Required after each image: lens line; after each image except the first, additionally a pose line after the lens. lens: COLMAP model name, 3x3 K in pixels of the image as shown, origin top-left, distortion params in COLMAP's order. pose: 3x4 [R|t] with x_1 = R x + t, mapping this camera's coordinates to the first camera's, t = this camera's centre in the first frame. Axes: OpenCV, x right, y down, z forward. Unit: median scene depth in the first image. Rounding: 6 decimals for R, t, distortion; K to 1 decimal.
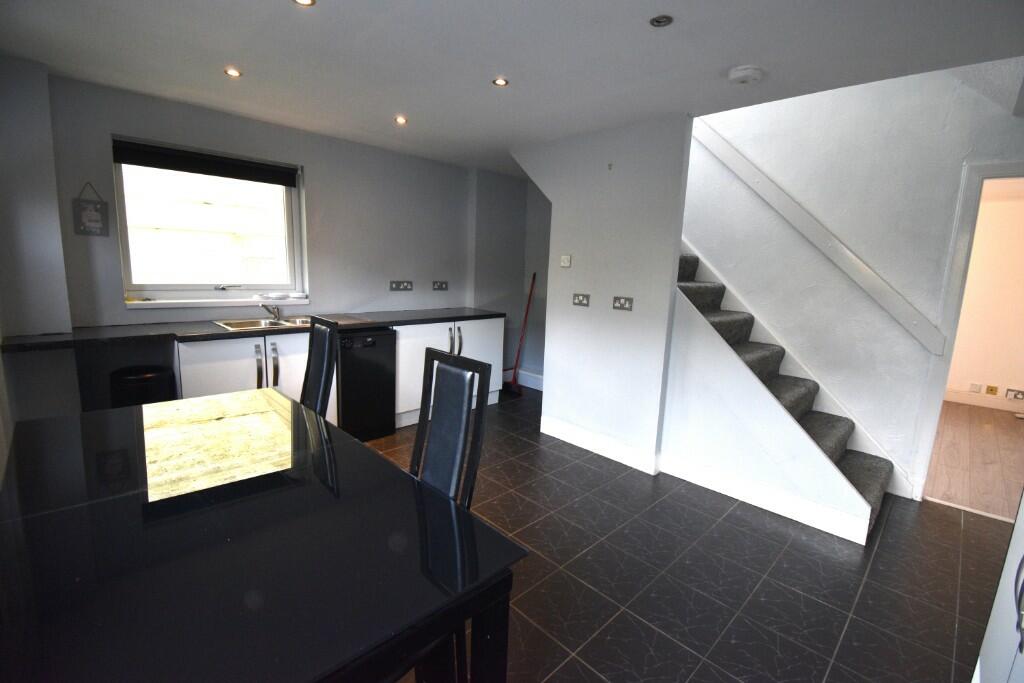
lens RADIAL K [[456.7, 0, 512.8], [0, 456.7, 343.6], [0, 0, 1]] dist [-0.002001, -0.001039]
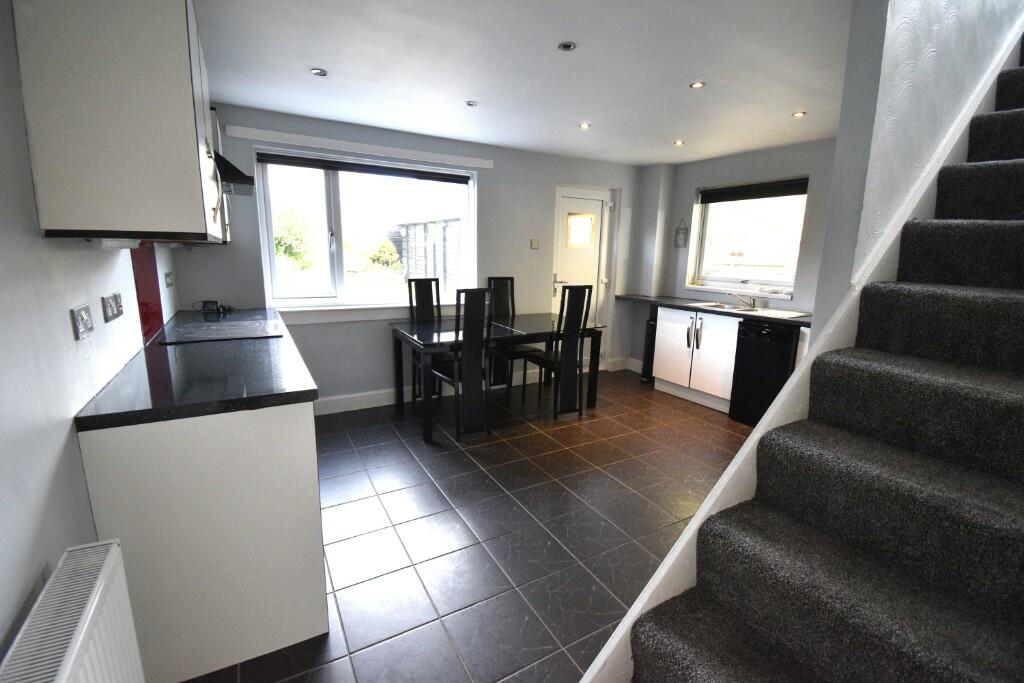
lens RADIAL K [[439.0, 0, 506.8], [0, 439.0, 333.6], [0, 0, 1]] dist [-0.000030, -0.000133]
pose [[-0.254282, 0.136068, -0.957510, 0.923748], [-0.192835, 0.963040, 0.188064, -0.093345], [0.947710, 0.232463, -0.218645, 0.746115]]
